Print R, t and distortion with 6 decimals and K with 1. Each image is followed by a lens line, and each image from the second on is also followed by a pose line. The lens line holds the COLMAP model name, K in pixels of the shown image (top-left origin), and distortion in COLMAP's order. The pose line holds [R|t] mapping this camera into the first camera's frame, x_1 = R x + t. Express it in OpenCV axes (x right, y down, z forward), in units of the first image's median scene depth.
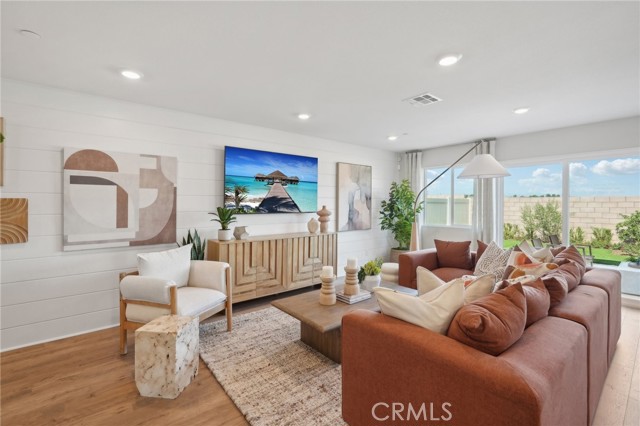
lens RADIAL K [[285.7, 0, 322.2], [0, 285.7, 206.7], [0, 0, 1]] dist [-0.015824, 0.000030]
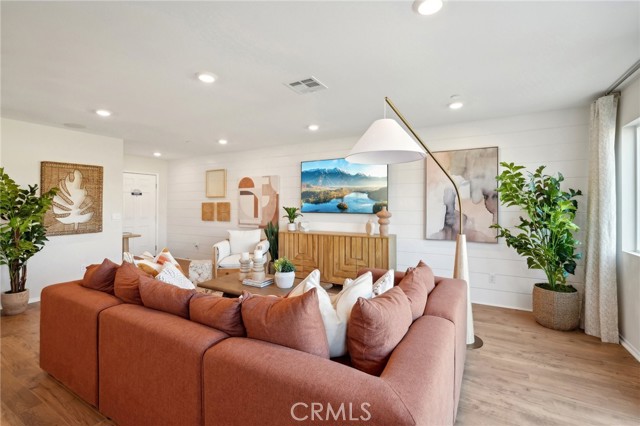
lens RADIAL K [[285.7, 0, 322.2], [0, 285.7, 206.7], [0, 0, 1]] dist [-0.015824, 0.000030]
pose [[0.356511, -0.000239, -0.934291, 1.039413], [-0.012784, 0.999905, -0.005134, 0.006070], [0.934204, 0.013775, 0.356474, 0.659587]]
